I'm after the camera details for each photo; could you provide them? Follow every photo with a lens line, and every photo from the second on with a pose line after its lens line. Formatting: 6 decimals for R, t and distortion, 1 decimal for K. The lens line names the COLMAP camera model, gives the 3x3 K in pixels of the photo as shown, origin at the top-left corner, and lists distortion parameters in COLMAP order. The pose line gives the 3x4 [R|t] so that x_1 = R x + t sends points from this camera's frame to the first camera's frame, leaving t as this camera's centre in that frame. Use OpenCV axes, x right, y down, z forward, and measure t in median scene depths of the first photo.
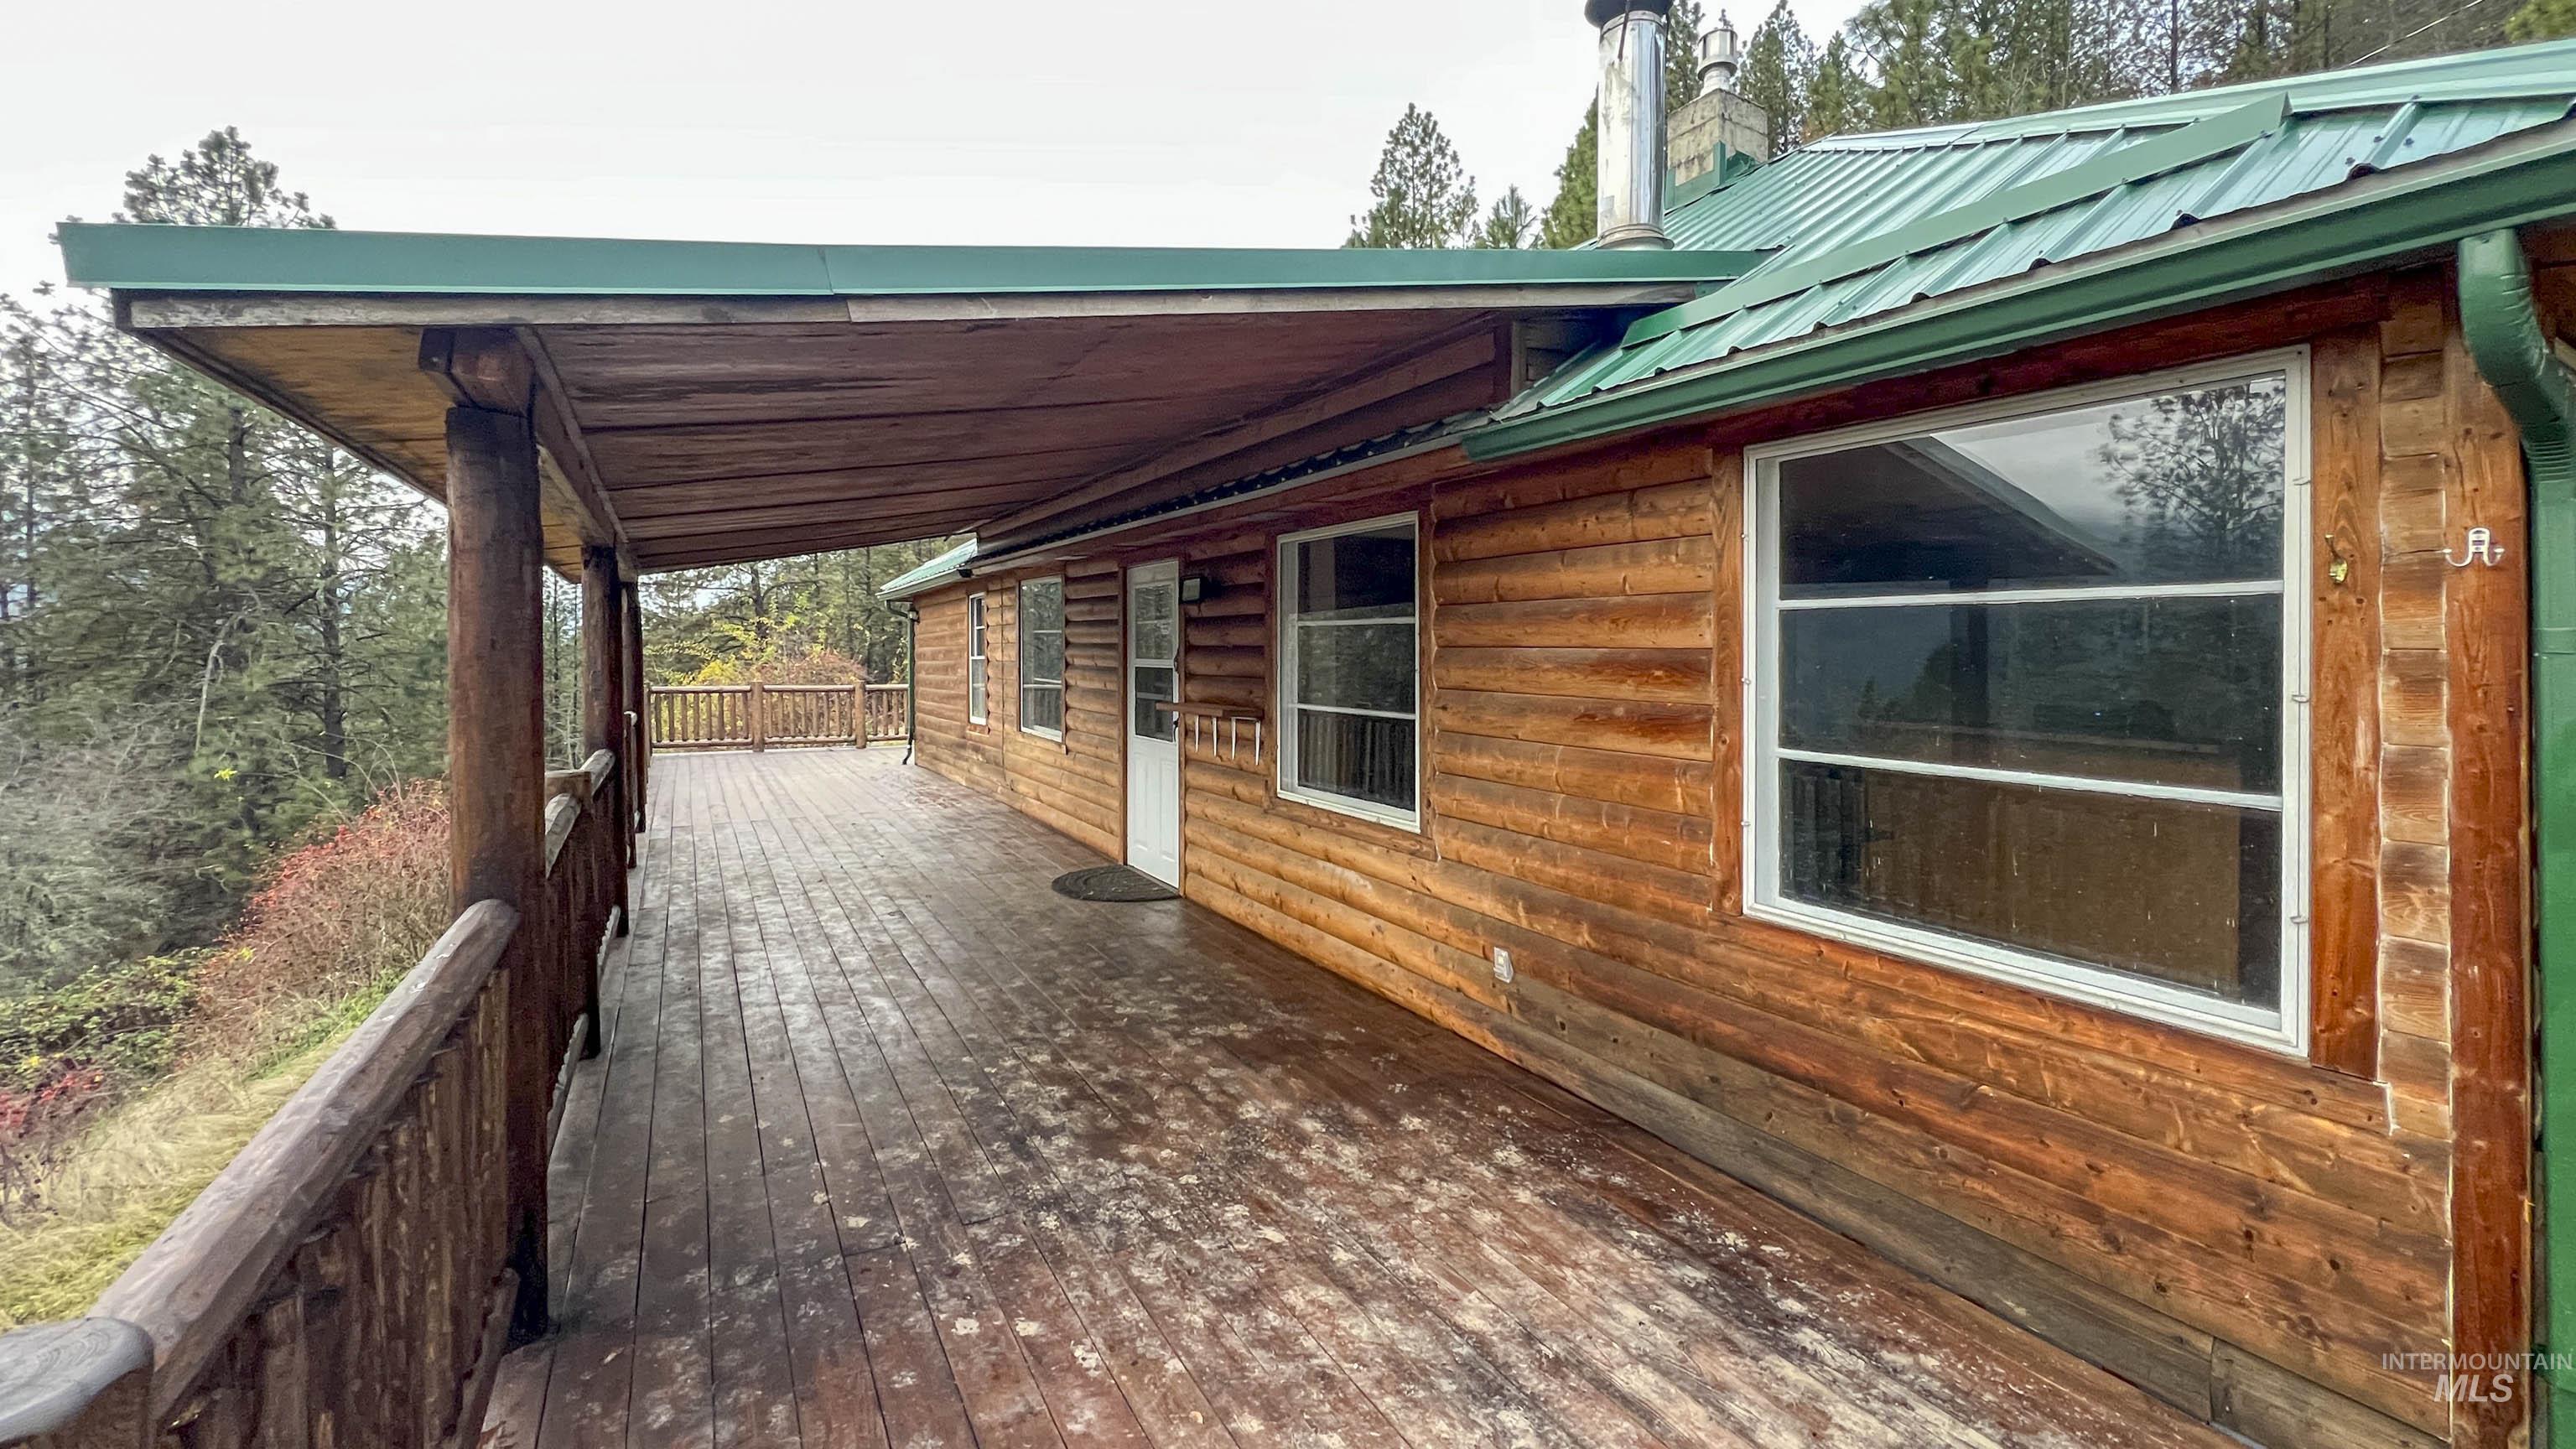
lens RADIAL K [[970.8, 0, 1298.1], [0, 970.8, 653.5], [0, 0, 1]] dist [0.001452, -0.000372]
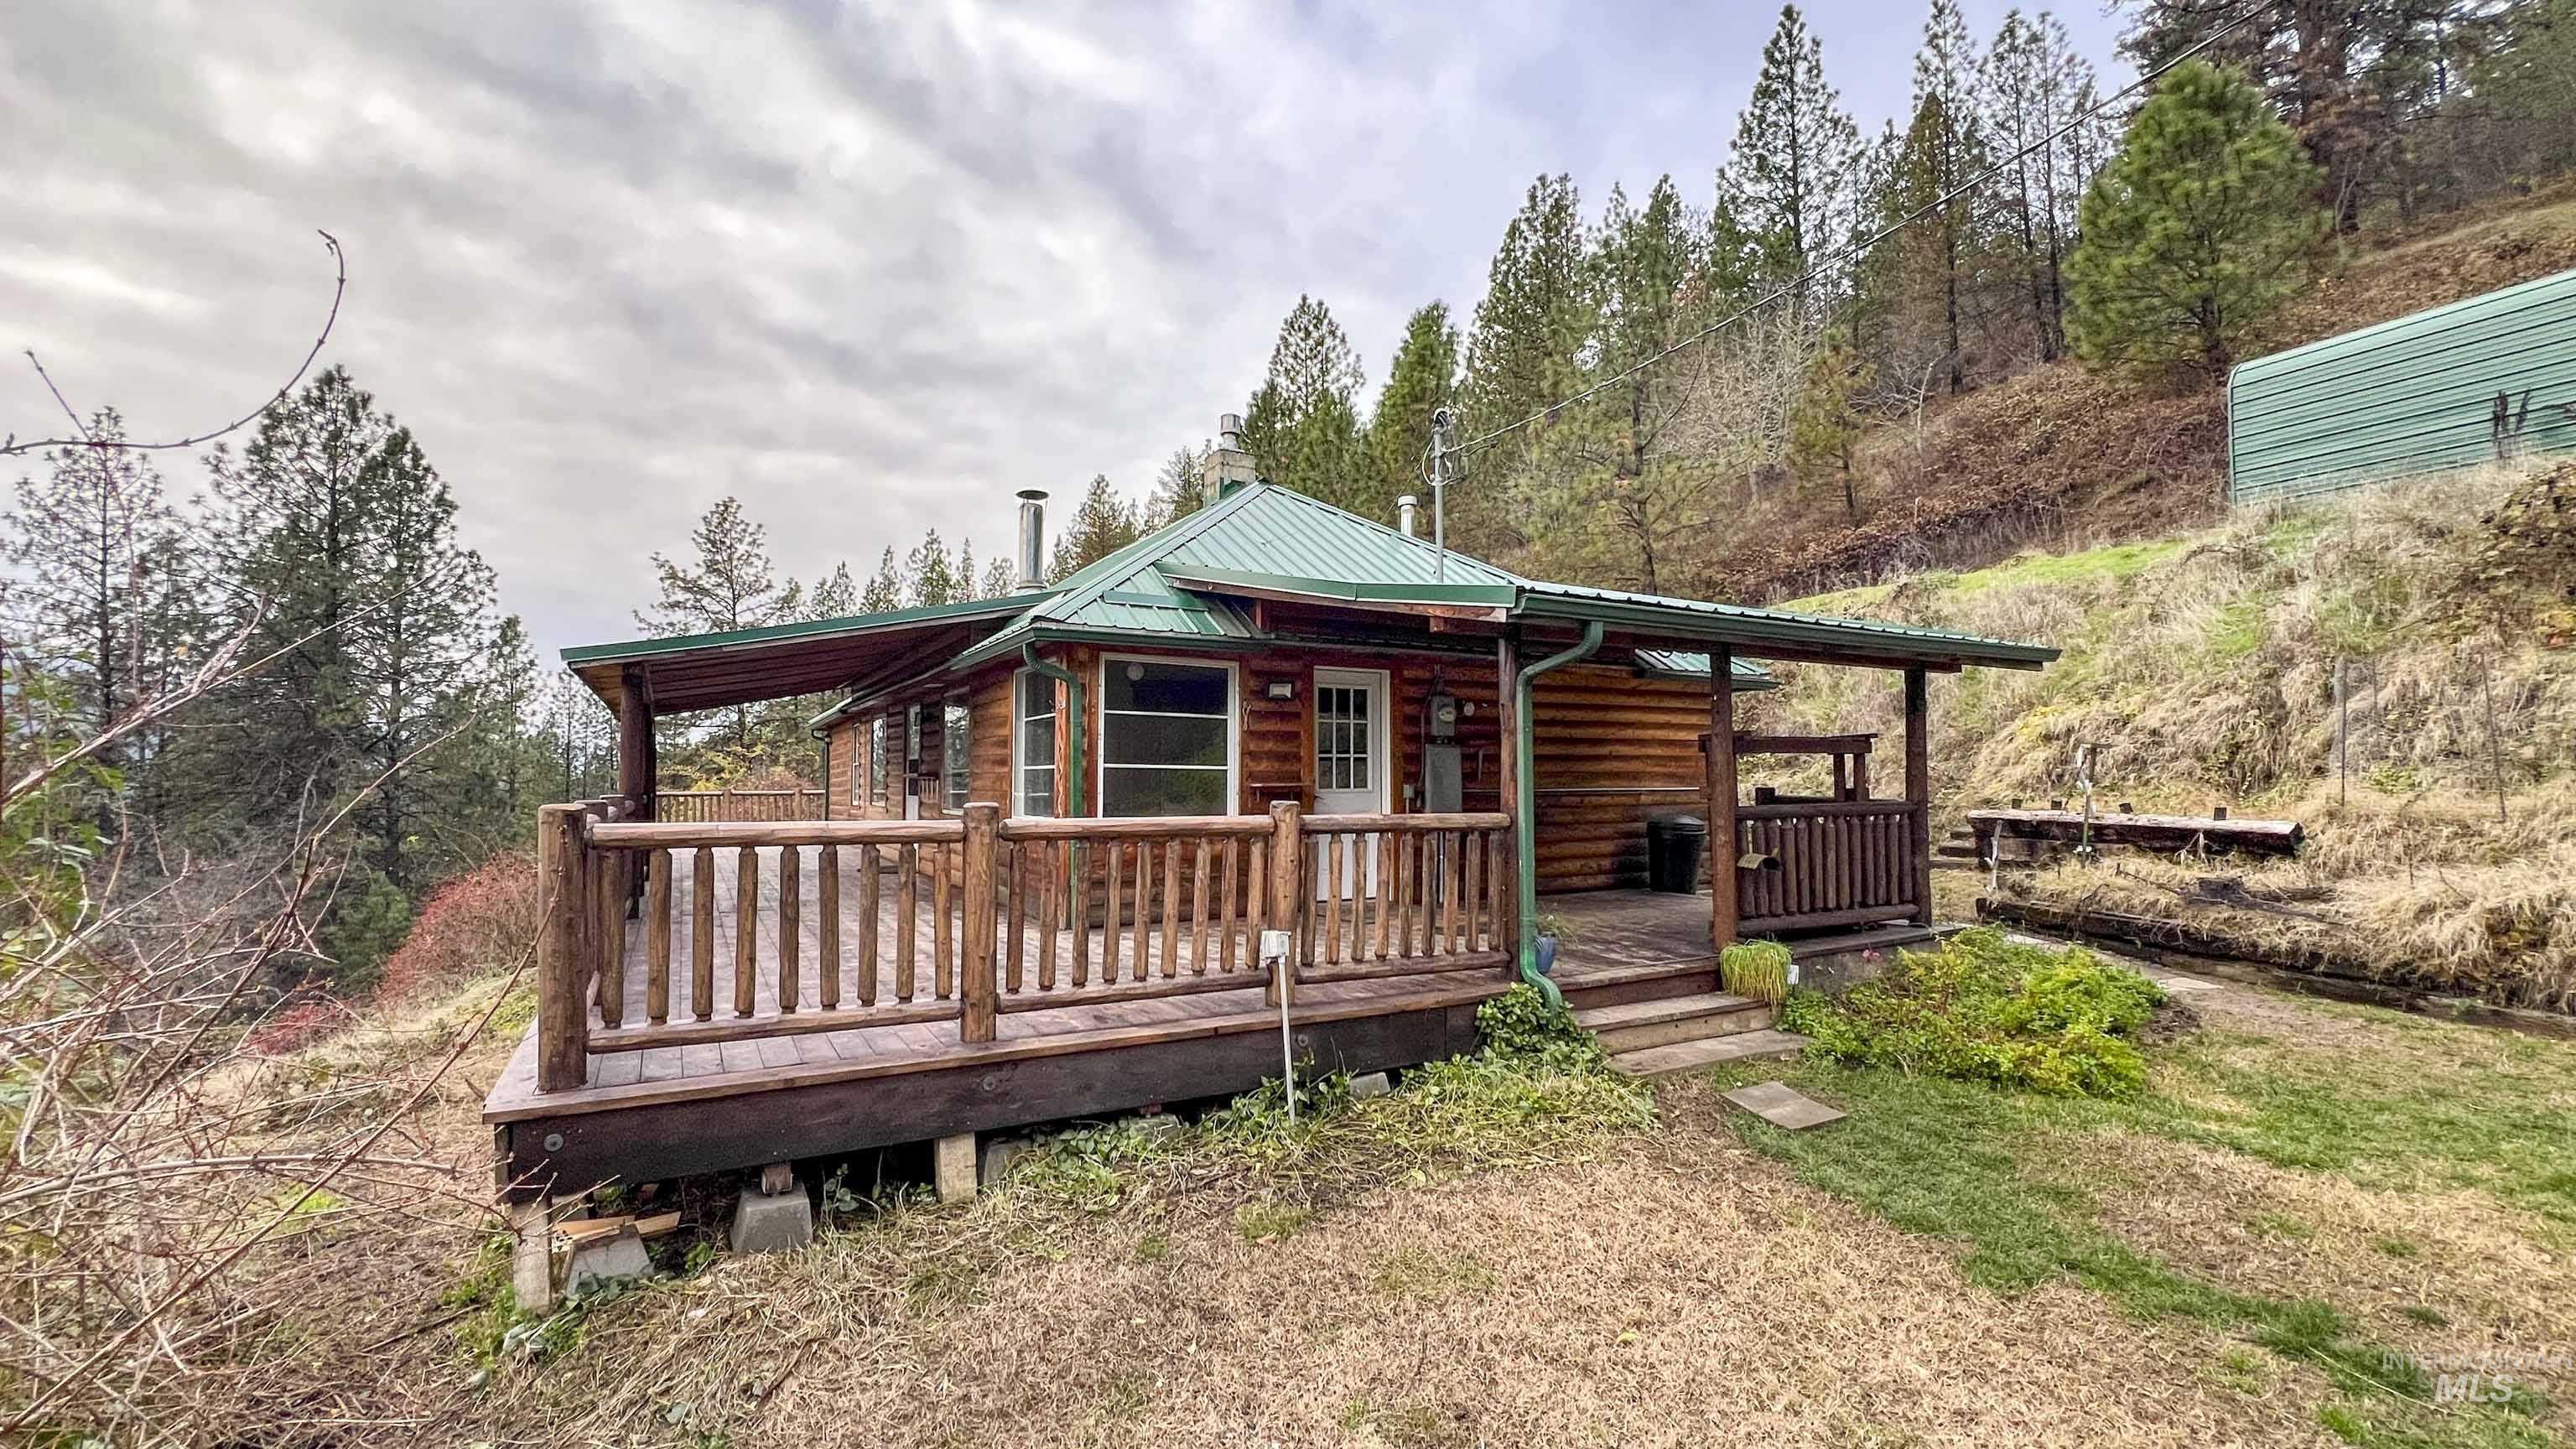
lens RADIAL K [[1056.8, 0, 1278.8], [0, 1056.8, 715.9], [0, 0, 1]] dist [-0.001999, 0.000577]
pose [[0.998765, -0.017434, -0.046526, 0.674205], [0.014215, 0.997539, -0.068655, 0.082157], [0.047609, 0.067908, 0.996555, -1.067706]]
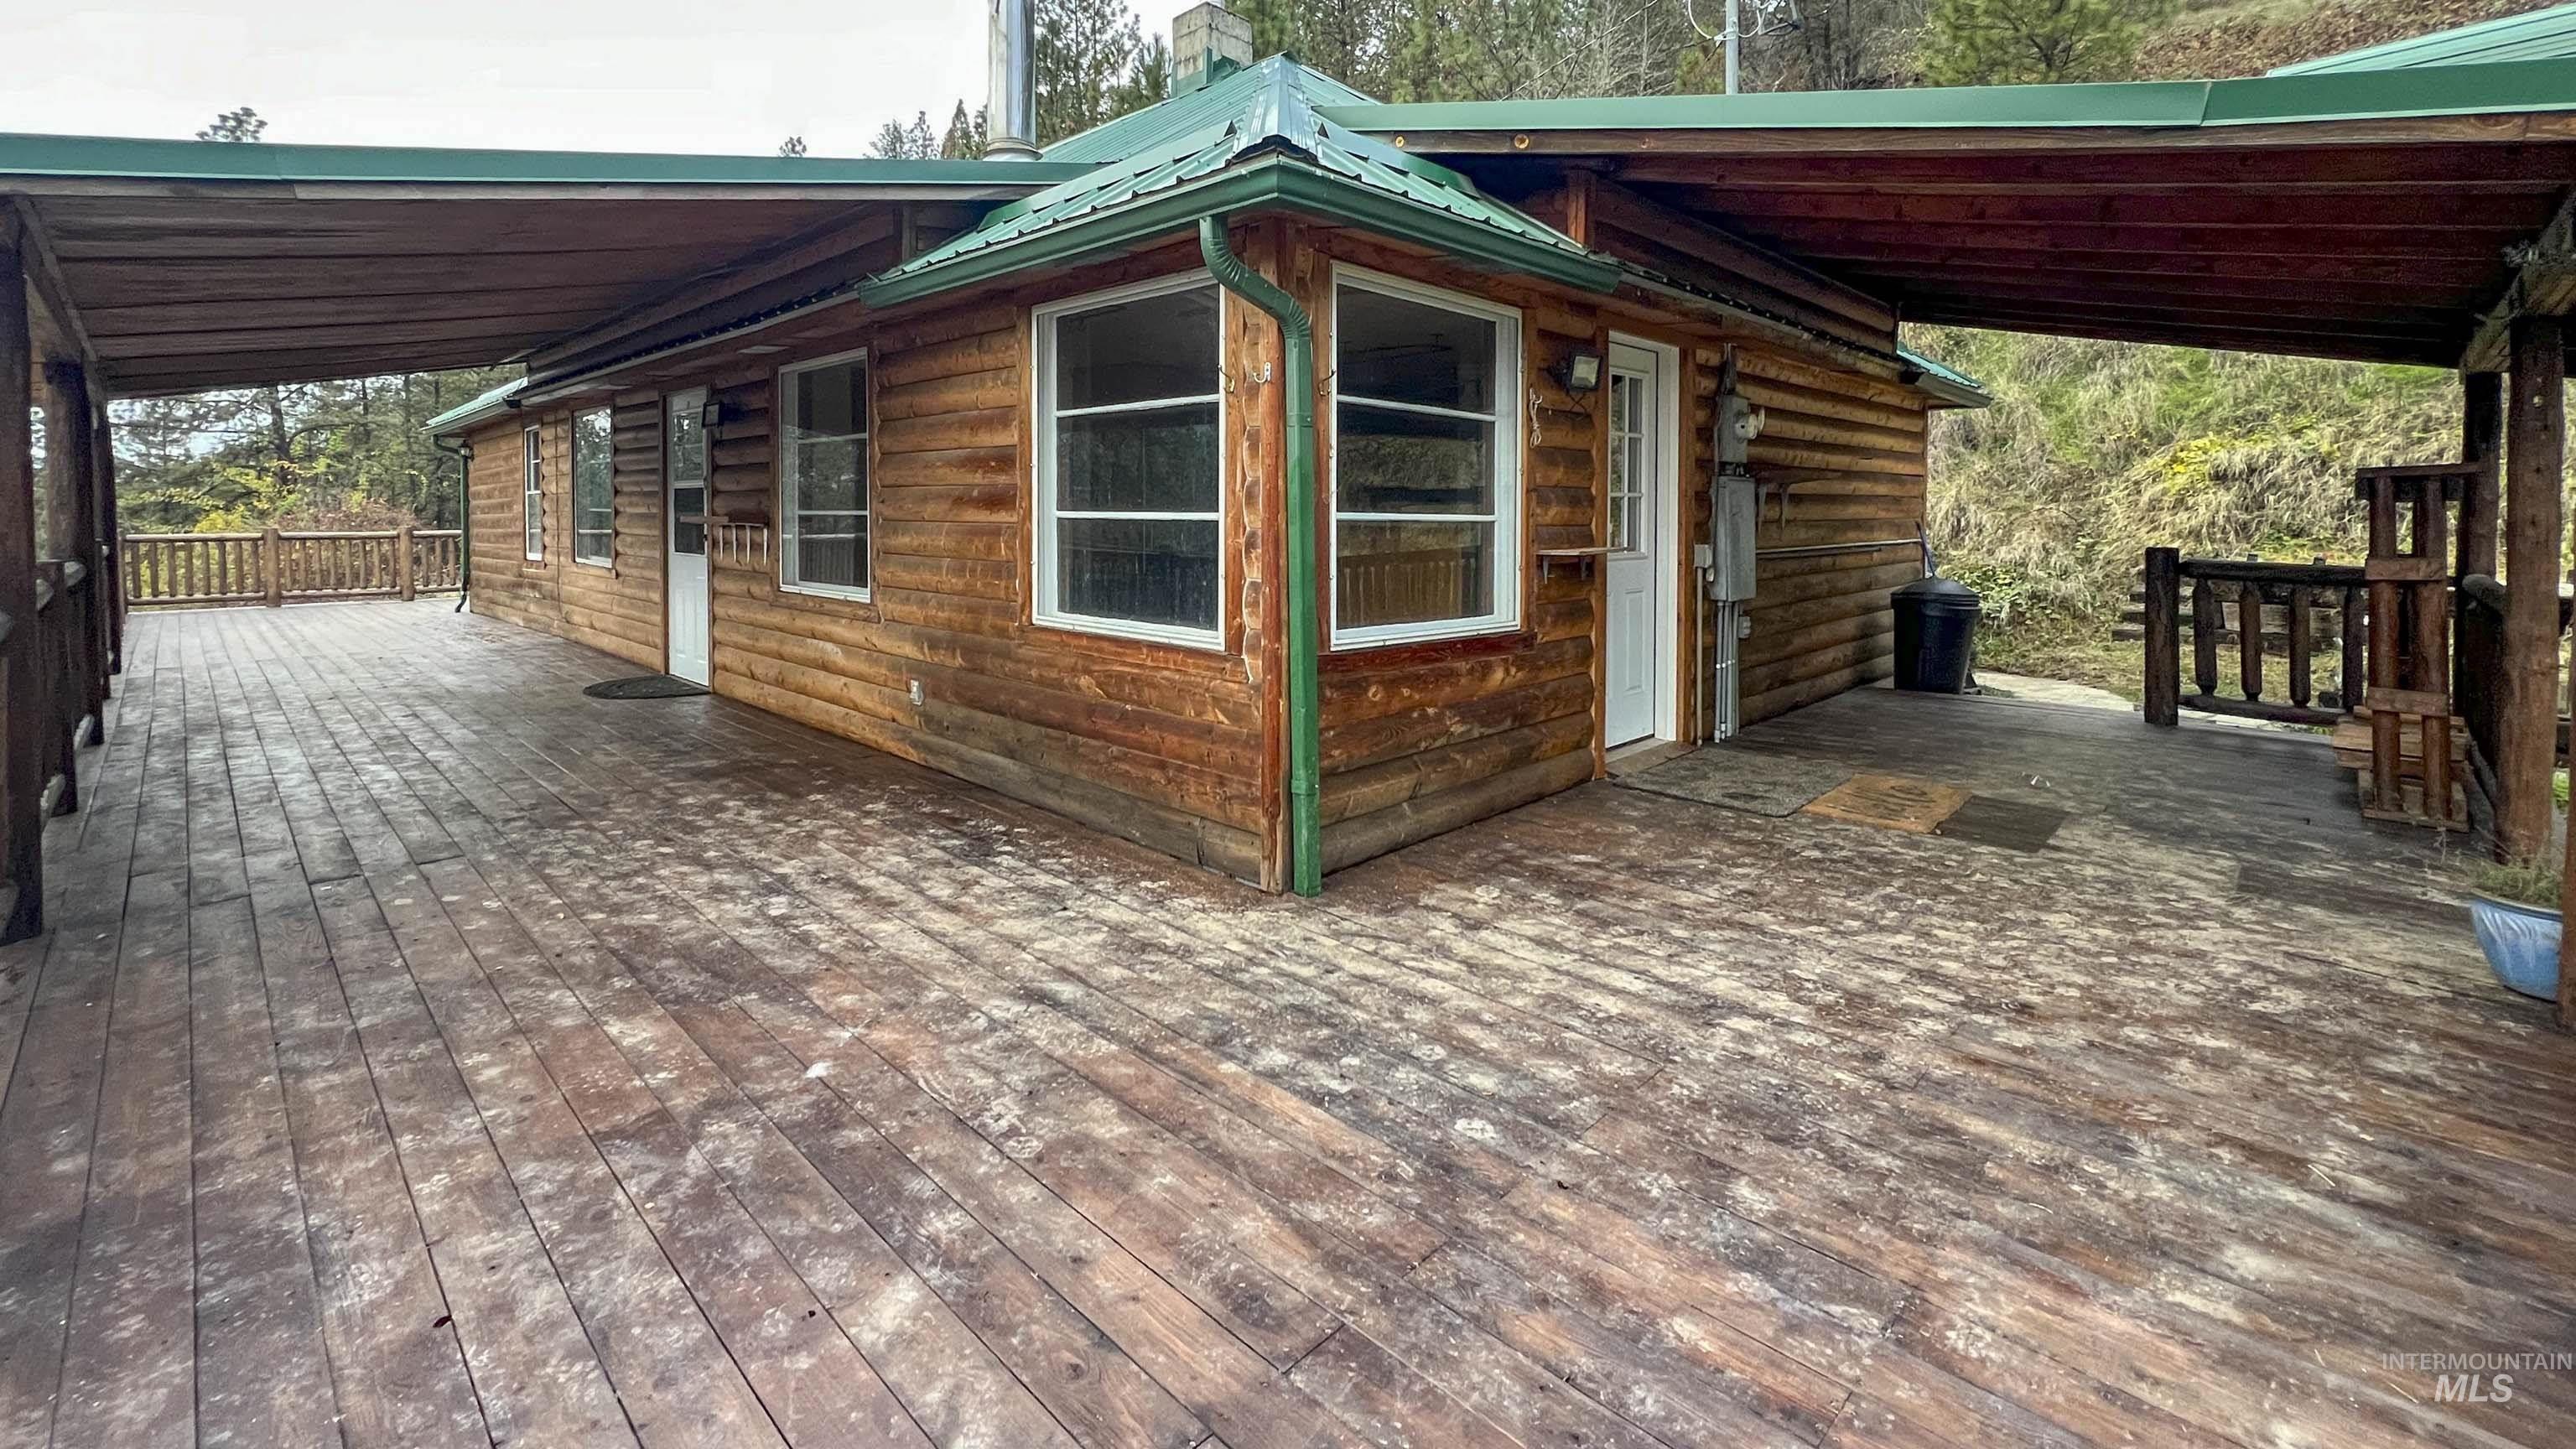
lens RADIAL K [[1056.8, 0, 1249.3], [0, 1056.8, 515.1], [0, 0, 1]] dist [-0.001999, 0.000577]
pose [[0.973526, -0.010398, 0.228341, 0.185571], [0.009799, 0.999945, 0.003760, 0.044815], [-0.228368, -0.001423, 0.973574, -0.283708]]
